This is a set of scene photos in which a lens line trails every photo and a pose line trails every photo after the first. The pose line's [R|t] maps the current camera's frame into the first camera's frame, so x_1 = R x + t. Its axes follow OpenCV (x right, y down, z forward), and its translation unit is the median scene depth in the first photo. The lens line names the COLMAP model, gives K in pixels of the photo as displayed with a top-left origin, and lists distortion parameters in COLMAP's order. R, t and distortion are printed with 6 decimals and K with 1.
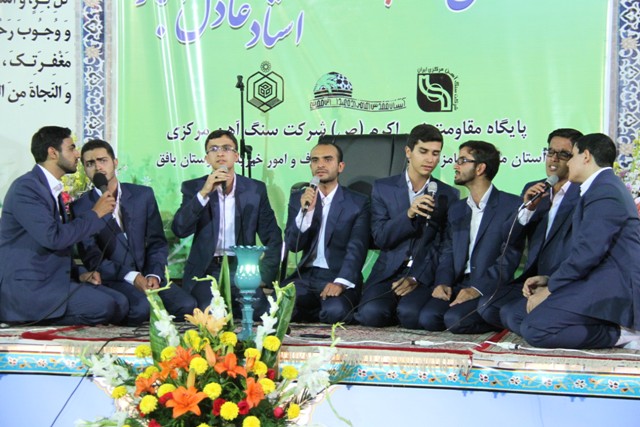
lens RADIAL K [[1698.7, 0, 314.7], [0, 1698.7, 194.3], [0, 0, 1]] dist [0.672612, 0.000000]
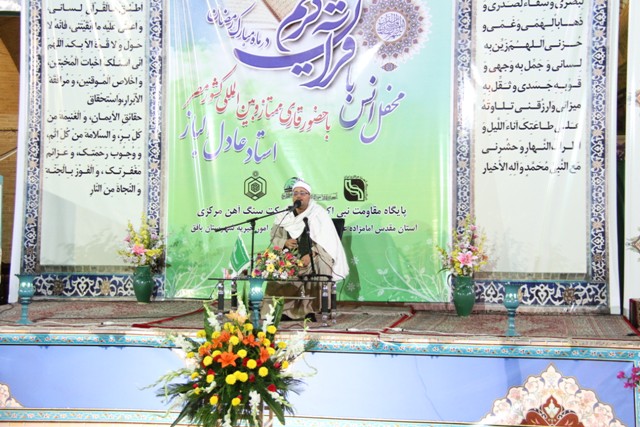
lens RADIAL K [[1169.0, 0, 321.4], [0, 1169.0, 206.6], [0, 0, 1]] dist [0.182449, 0.000000]
pose [[0.998470, 0.004356, 0.055124, -0.041210], [-0.002351, 0.999335, -0.036396, 0.000667], [-0.055246, 0.036210, 0.997816, -0.263259]]
